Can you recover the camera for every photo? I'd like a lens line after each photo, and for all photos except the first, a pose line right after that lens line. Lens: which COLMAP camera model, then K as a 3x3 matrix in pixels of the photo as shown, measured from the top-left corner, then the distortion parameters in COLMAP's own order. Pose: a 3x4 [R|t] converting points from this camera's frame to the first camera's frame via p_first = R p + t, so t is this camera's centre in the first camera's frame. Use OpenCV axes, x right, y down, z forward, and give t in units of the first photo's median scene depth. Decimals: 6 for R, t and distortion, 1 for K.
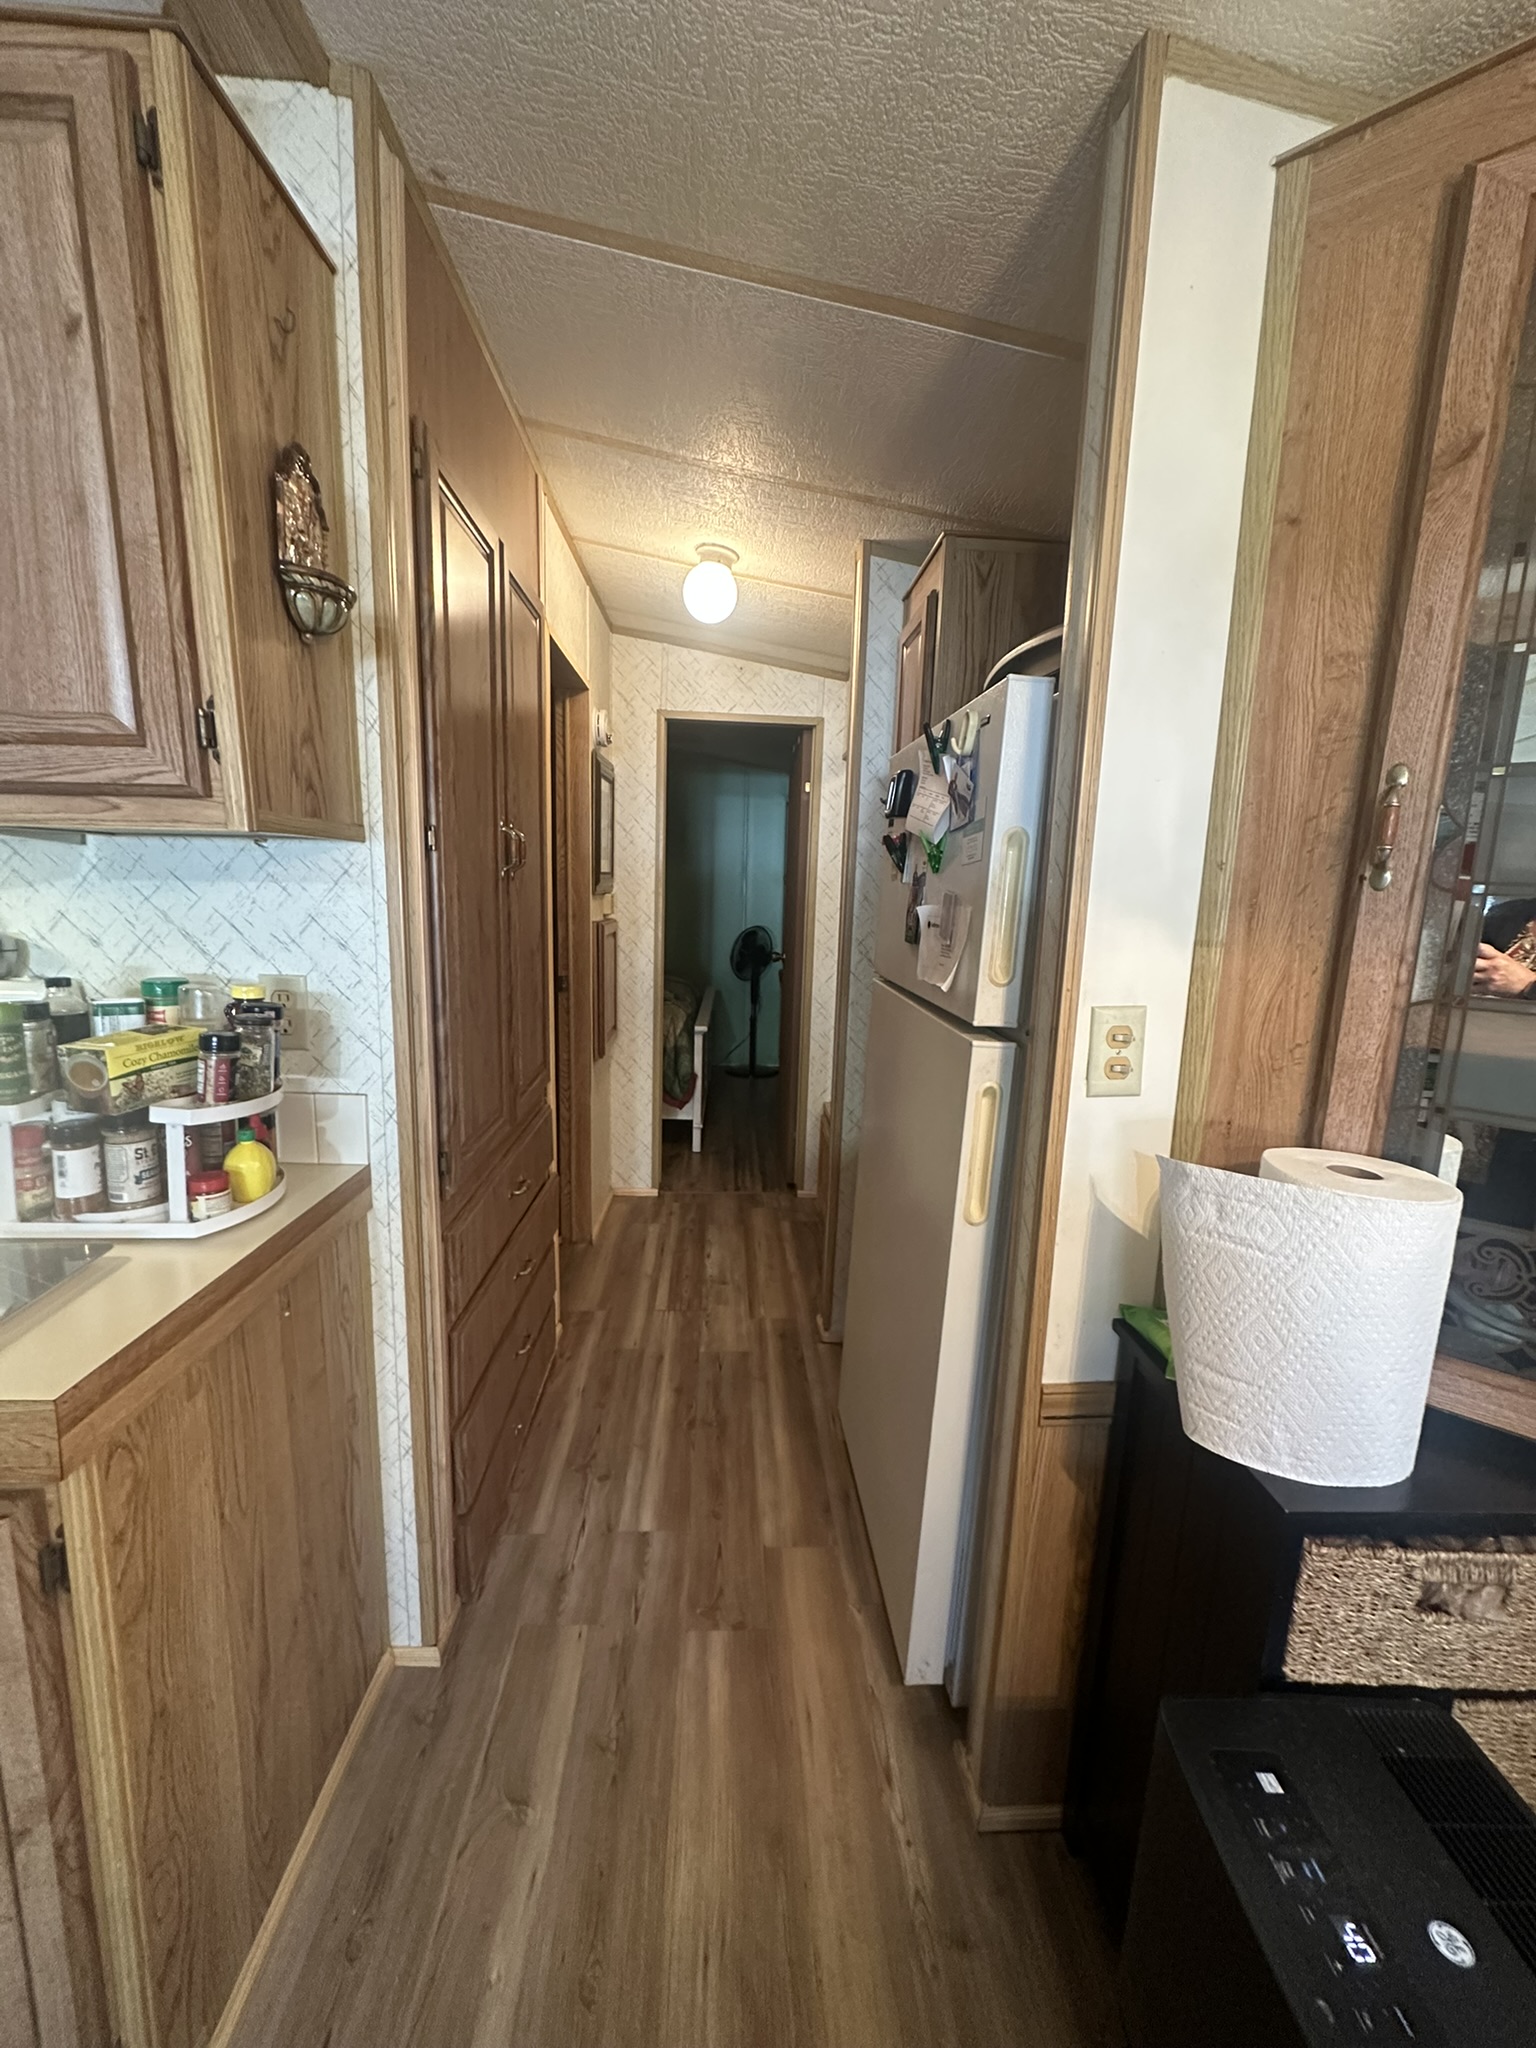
lens RADIAL K [[816.2, 0, 762.7], [0, 816.2, 1027.1], [0, 0, 1]] dist [-0.003655, 0.001090]
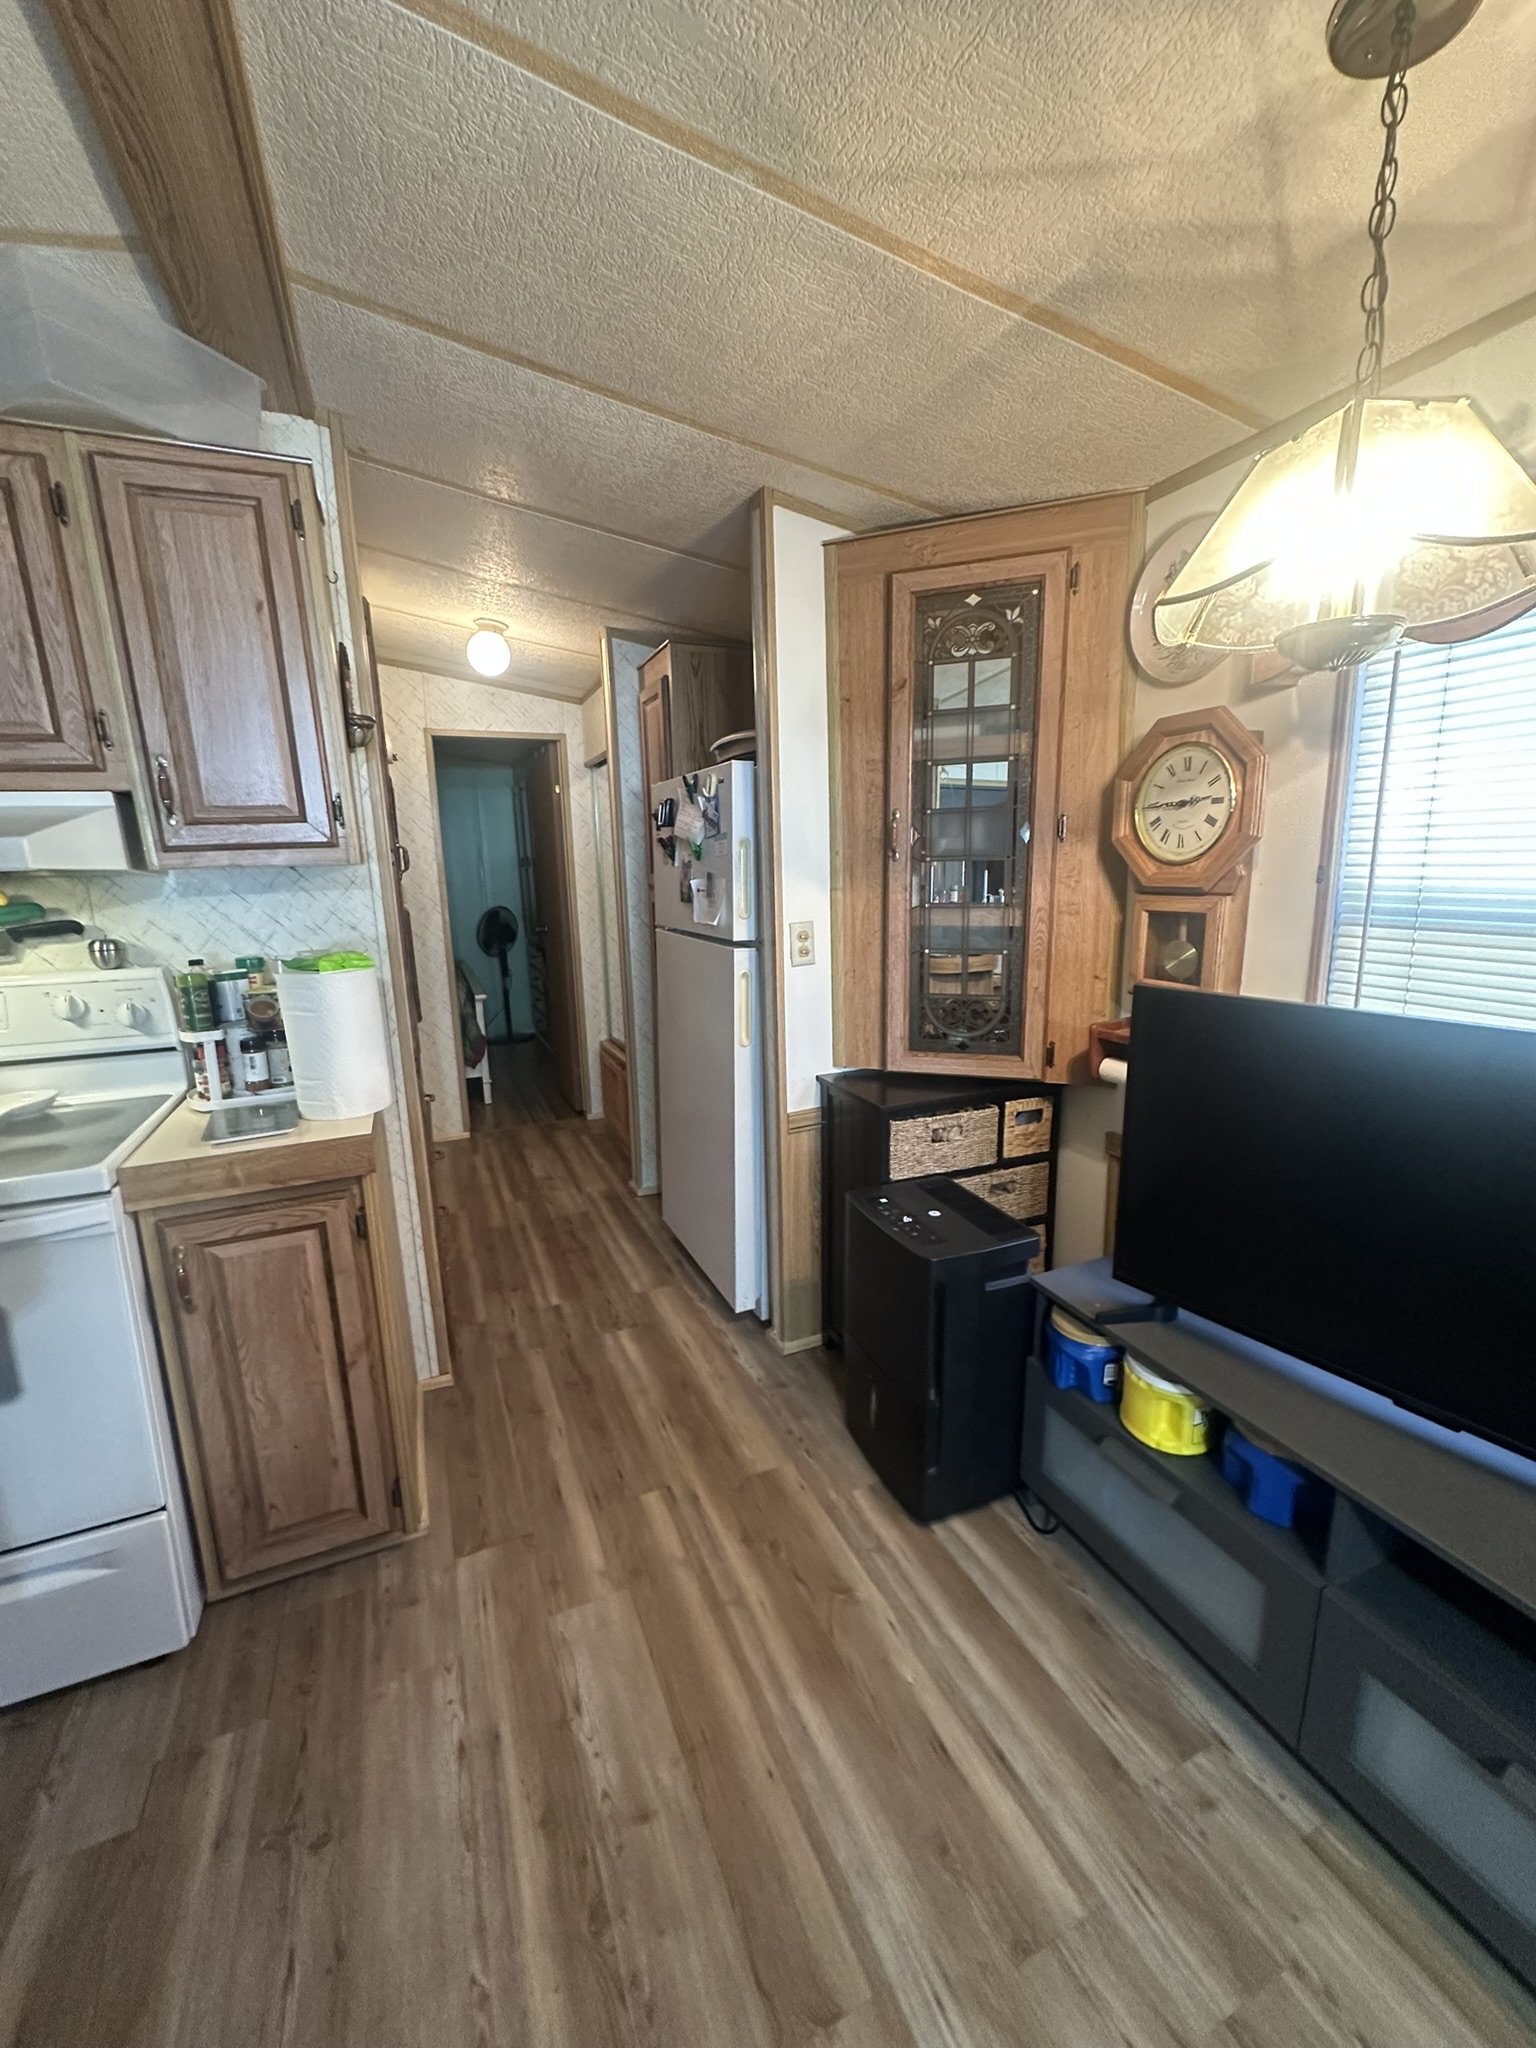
lens RADIAL K [[816.2, 0, 763.1], [0, 816.2, 1022.9], [0, 0, 1]] dist [-0.003655, 0.001090]
pose [[0.933583, -0.123108, 0.336551, -0.348282], [0.113705, 0.992374, 0.047588, 0.106933], [-0.339843, -0.006159, 0.940462, -0.834637]]
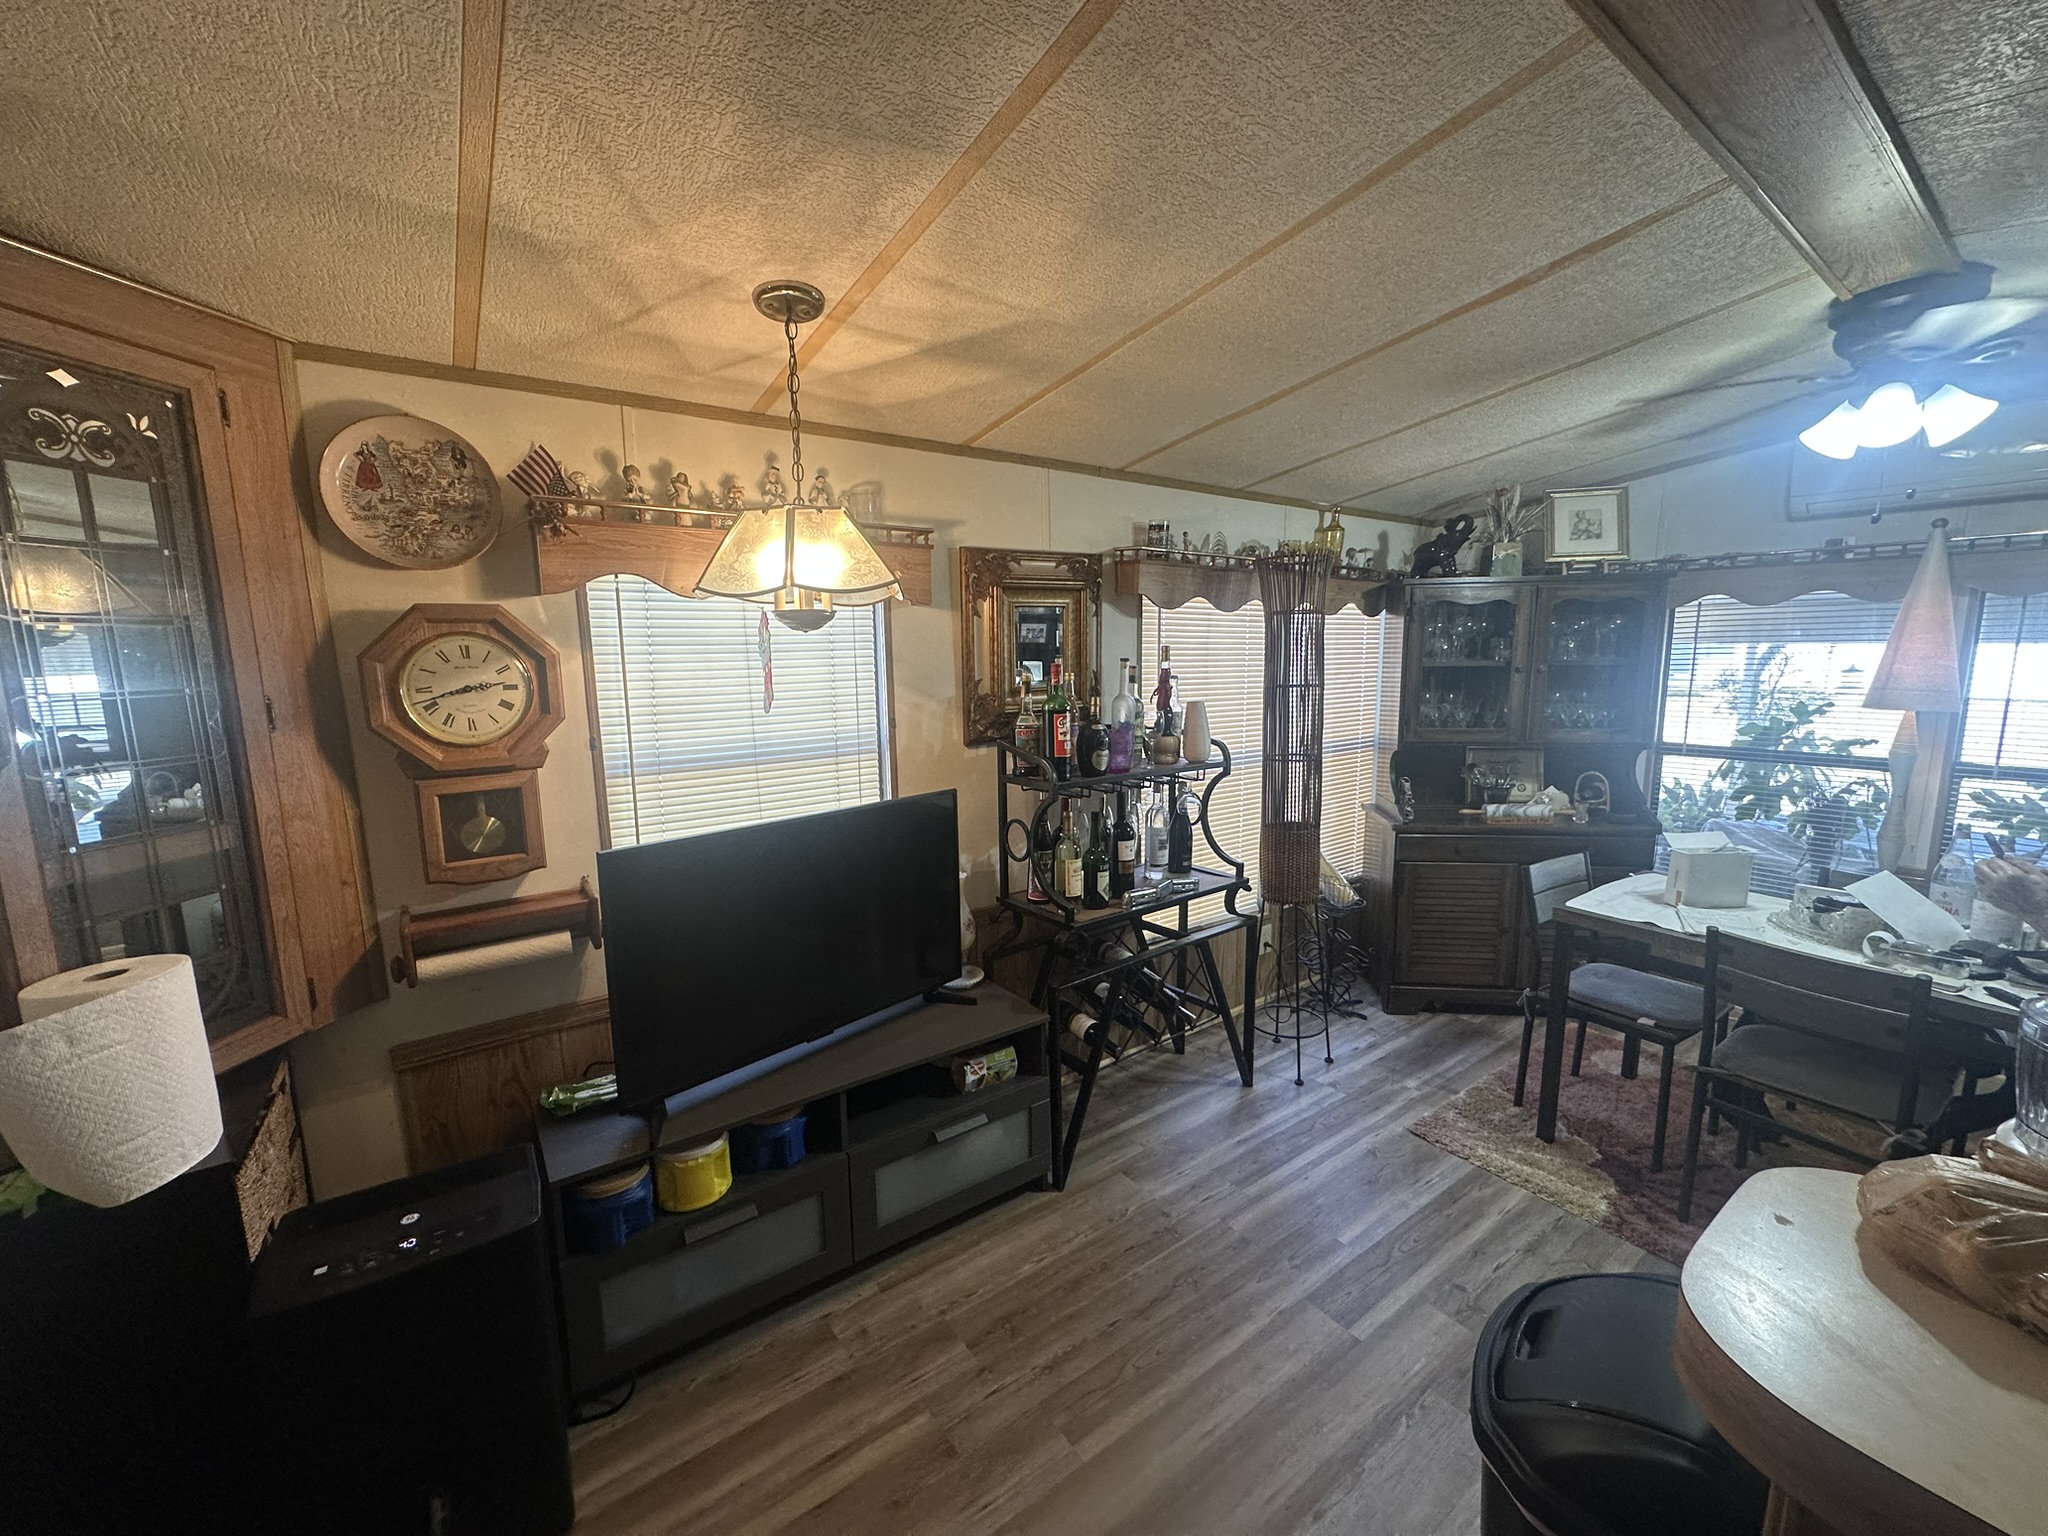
lens RADIAL K [[816.2, 0, 1027.1], [0, 816.2, 771.1], [0, 0, 1]] dist [-0.003655, 0.001090]
pose [[-0.546446, -0.150718, 0.823820, -0.928196], [0.139289, 0.953617, 0.266856, -0.231950], [-0.825830, 0.260572, -0.500107, 0.195400]]
